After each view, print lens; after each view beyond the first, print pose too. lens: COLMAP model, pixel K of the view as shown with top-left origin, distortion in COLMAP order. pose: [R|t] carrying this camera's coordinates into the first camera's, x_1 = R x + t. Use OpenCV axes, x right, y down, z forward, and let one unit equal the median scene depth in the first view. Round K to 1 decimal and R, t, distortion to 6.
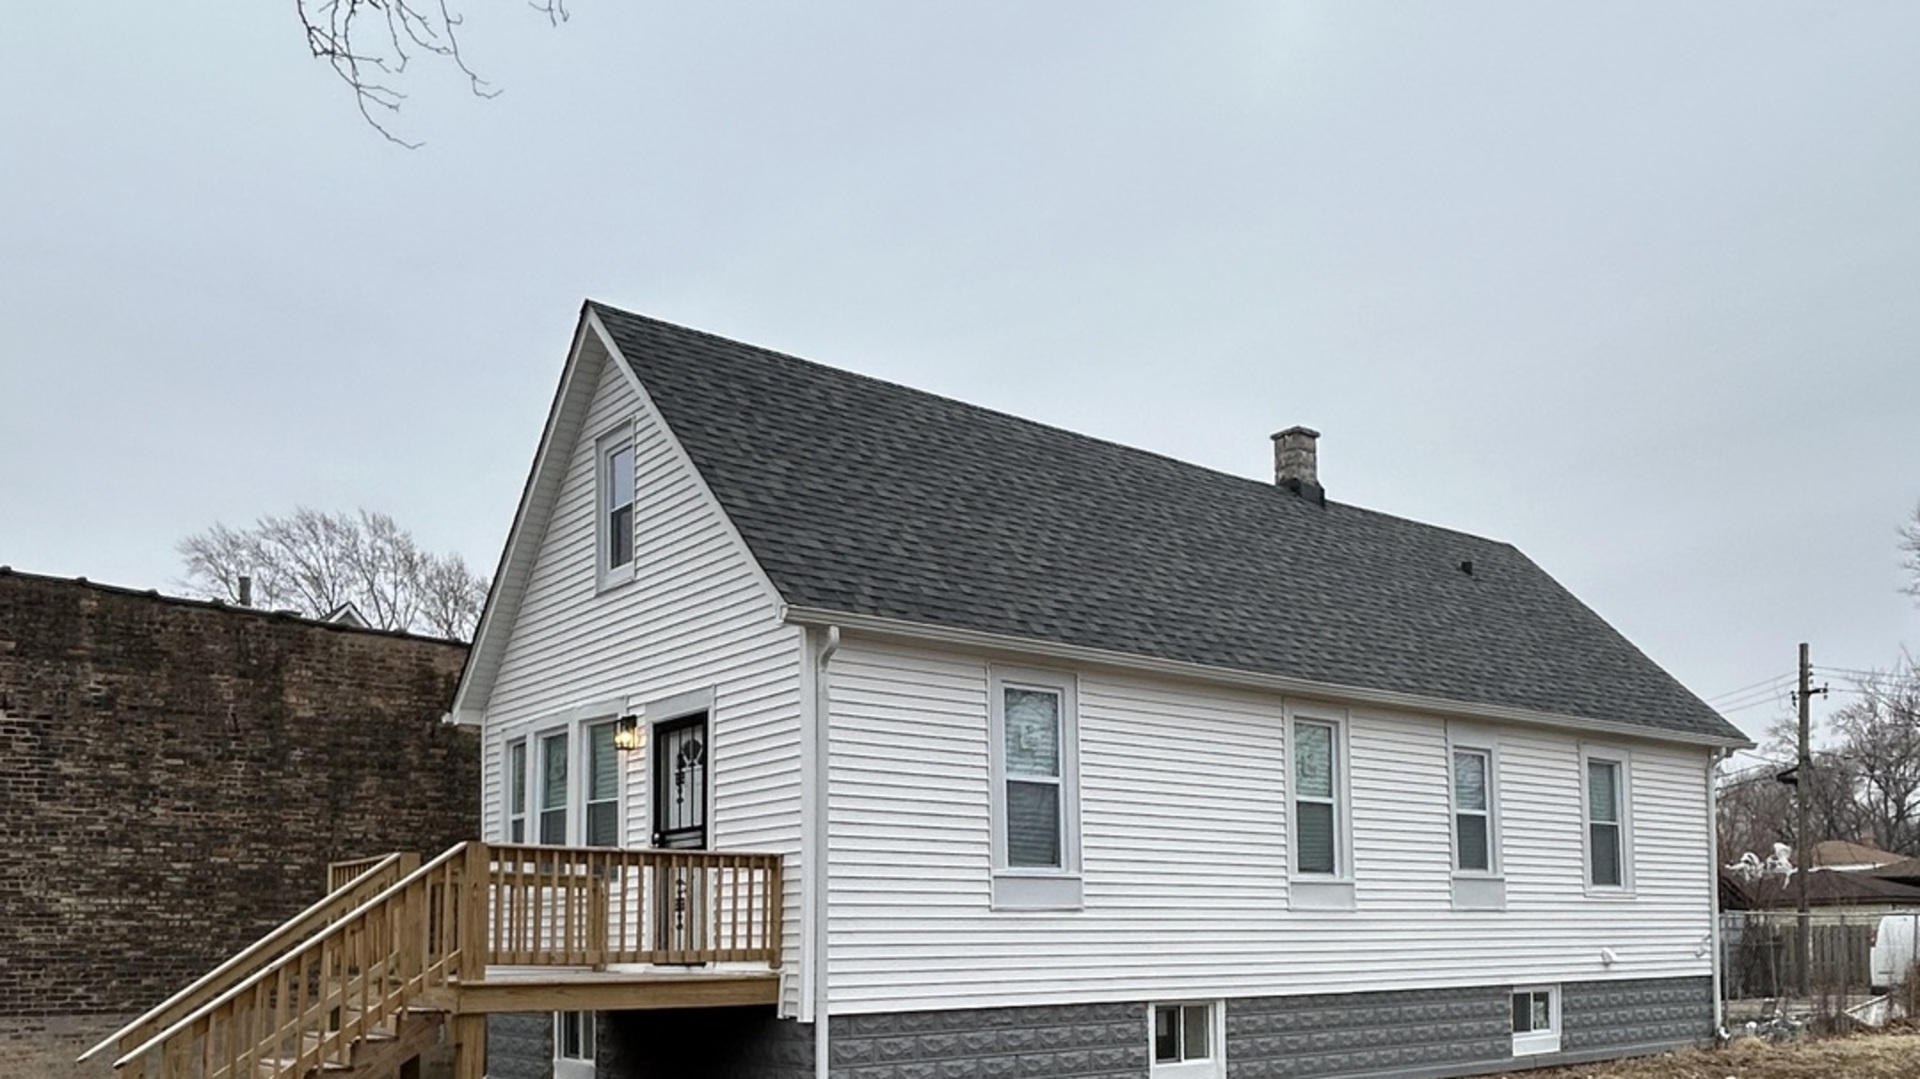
lens RADIAL K [[1559.3, 0, 962.7], [0, 1559.3, 802.8], [0, 0, 1]] dist [-0.003436, -0.009138]
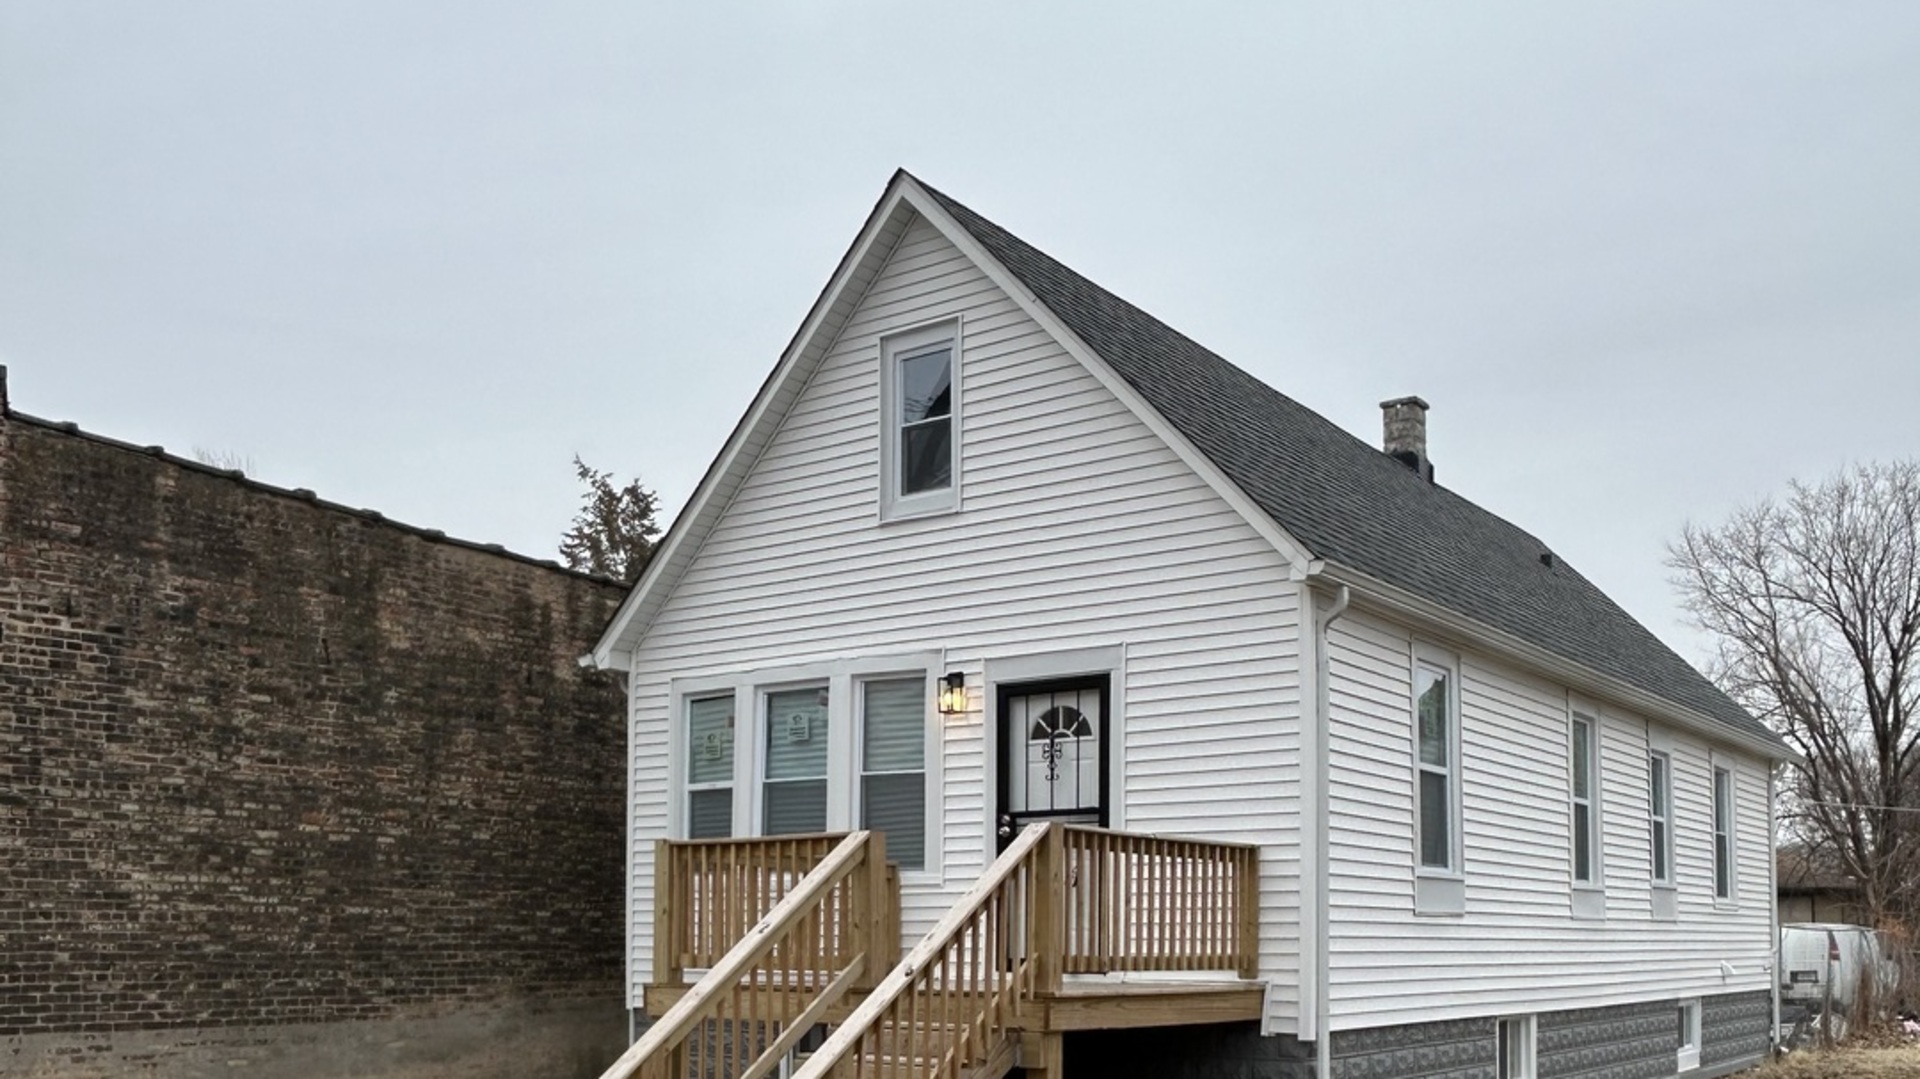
lens RADIAL K [[1740.4, 0, 957.2], [0, 1740.4, 795.4], [0, 0, 1]] dist [-0.001559, 0.005648]
pose [[0.964554, 0.036206, 0.261391, -0.404280], [-0.037576, 0.999294, 0.000246, 0.008549], [-0.261197, -0.010060, 0.965233, 0.086510]]
